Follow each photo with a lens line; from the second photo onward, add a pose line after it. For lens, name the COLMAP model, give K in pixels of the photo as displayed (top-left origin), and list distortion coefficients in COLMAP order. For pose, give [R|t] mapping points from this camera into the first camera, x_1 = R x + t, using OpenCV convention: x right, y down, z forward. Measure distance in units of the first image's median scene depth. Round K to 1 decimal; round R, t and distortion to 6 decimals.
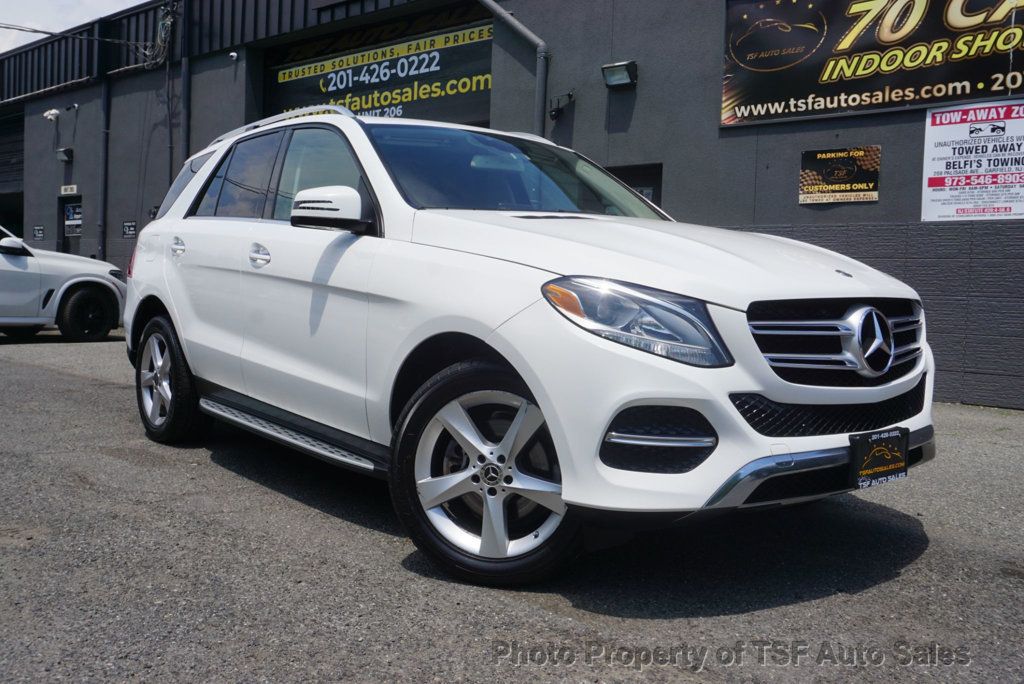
lens RADIAL K [[901.4, 0, 512.0], [0, 901.4, 342.0], [0, 0, 1]] dist [0.008114, -0.004440]
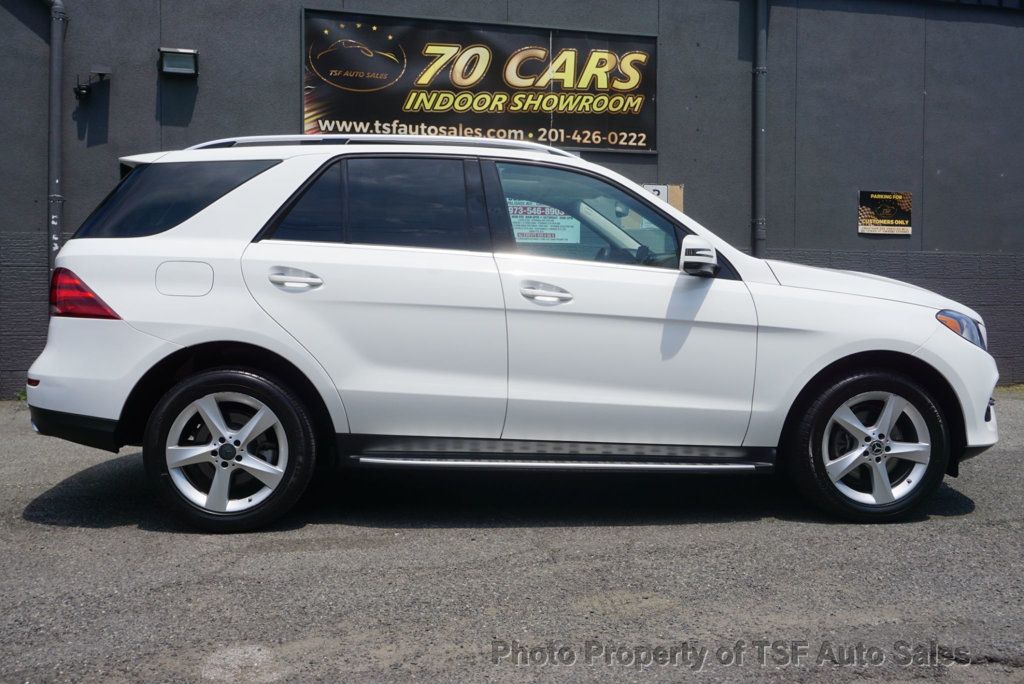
lens RADIAL K [[1057.3, 0, 512.0], [0, 1057.3, 342.0], [0, 0, 1]] dist [-0.065671, 0.180795]
pose [[0.560340, -0.060011, 0.826086, -0.655913], [0.062463, 0.997593, 0.030101, -0.041039], [-0.825904, 0.034733, 0.562740, 0.194776]]
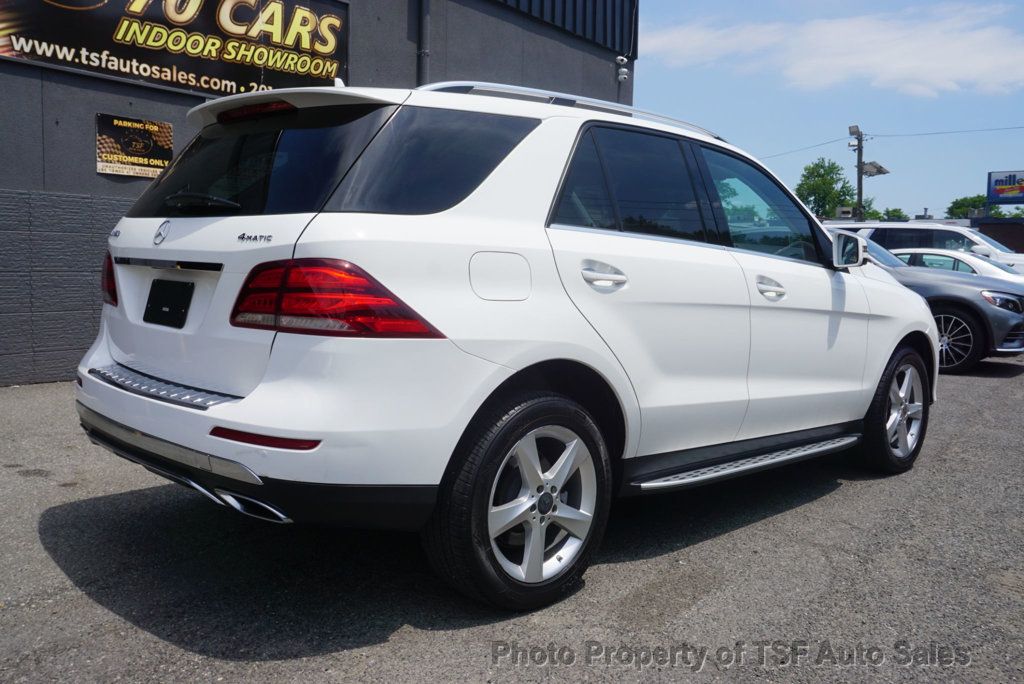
lens RADIAL K [[901.4, 0, 512.0], [0, 901.4, 342.0], [0, 0, 1]] dist [0.008114, -0.004440]
pose [[-0.087038, -0.125440, 0.988276, -0.633794], [0.039421, 0.990830, 0.129236, -0.090790], [-0.995425, 0.050207, -0.081295, 0.703755]]
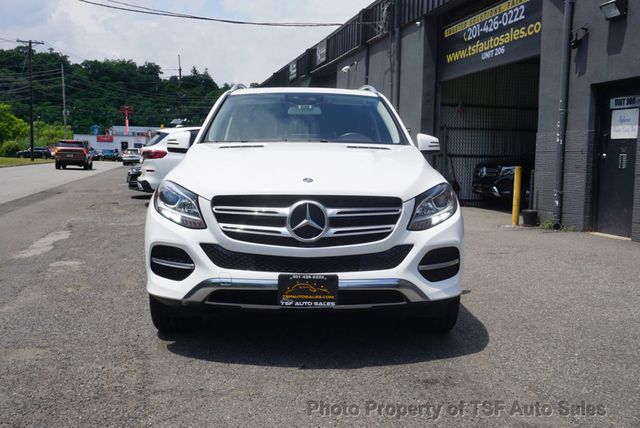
lens RADIAL K [[660.8, 0, 320.0], [0, 660.8, 214.0], [0, 0, 1]] dist [-0.065671, 0.180795]
pose [[0.778775, 0.044134, -0.625749, 0.440876], [-0.038012, 0.999009, 0.023152, -0.015722], [0.626150, 0.005756, 0.779681, 0.021539]]
